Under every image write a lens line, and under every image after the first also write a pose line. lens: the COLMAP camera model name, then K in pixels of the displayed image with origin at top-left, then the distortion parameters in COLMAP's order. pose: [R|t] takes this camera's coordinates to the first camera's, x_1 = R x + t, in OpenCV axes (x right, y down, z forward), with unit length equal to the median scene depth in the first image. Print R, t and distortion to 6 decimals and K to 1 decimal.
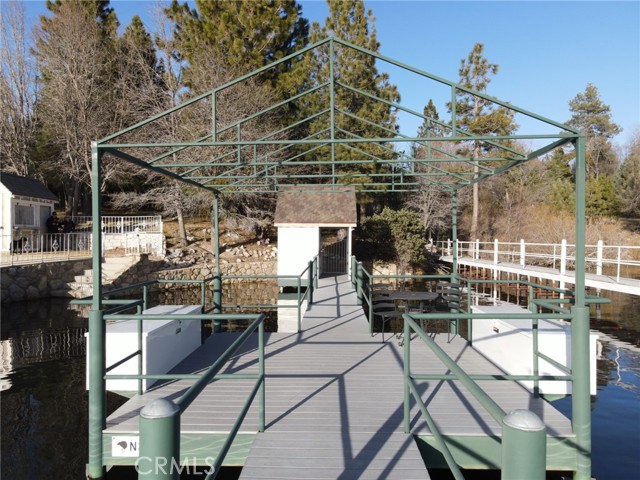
lens RADIAL K [[472.4, 0, 315.2], [0, 472.4, 241.6], [0, 0, 1]] dist [0.022828, 0.004072]
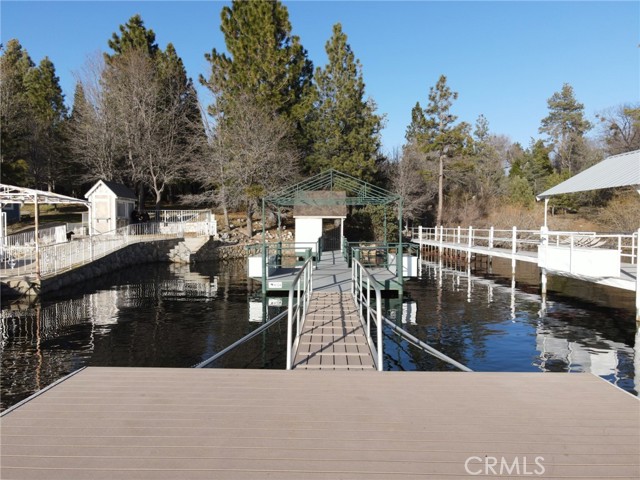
lens RADIAL K [[472.4, 0, 315.2], [0, 472.4, 241.6], [0, 0, 1]] dist [0.022828, 0.004072]
pose [[0.999988, -0.000740, 0.004818, -0.016690], [0.000607, 0.999623, 0.027440, 0.002105], [-0.004836, -0.027437, 0.999612, -0.413017]]
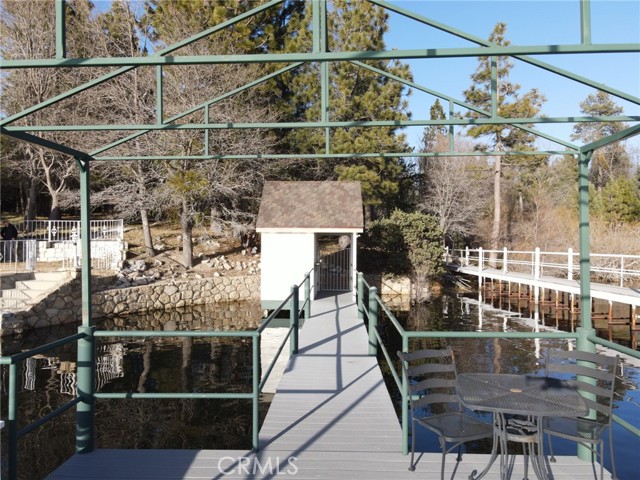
lens RADIAL K [[472.4, 0, 315.2], [0, 472.4, 241.6], [0, 0, 1]] dist [0.022828, 0.004072]
pose [[0.999991, -0.001078, -0.003995, 0.009425], [0.001020, 0.999895, -0.014480, -0.004041], [0.004010, 0.014476, 0.999887, 0.173169]]
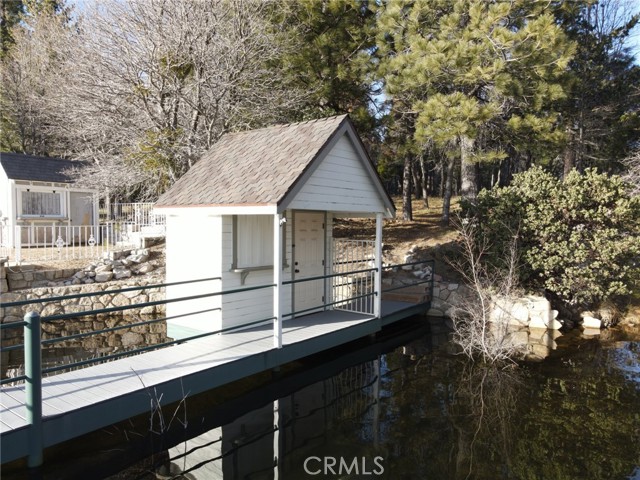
lens RADIAL K [[472.4, 0, 315.2], [0, 472.4, 241.6], [0, 0, 1]] dist [0.022828, 0.004072]
pose [[0.811889, 0.023684, -0.583331, 0.251155], [-0.005629, 0.999448, 0.032744, -0.016221], [0.583785, -0.023301, 0.811574, 0.530941]]
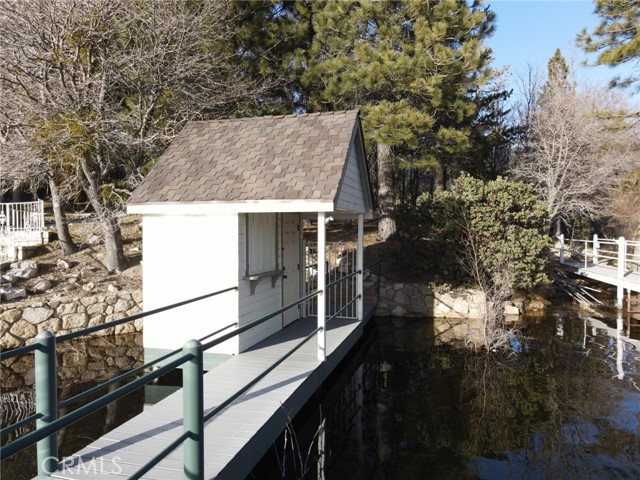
lens RADIAL K [[472.4, 0, 315.2], [0, 472.4, 241.6], [0, 0, 1]] dist [0.022828, 0.004072]
pose [[0.974089, -0.002119, -0.226155, 0.113735], [0.005810, 0.999861, 0.015653, -0.011044], [0.226090, -0.016561, 0.973966, 0.496394]]
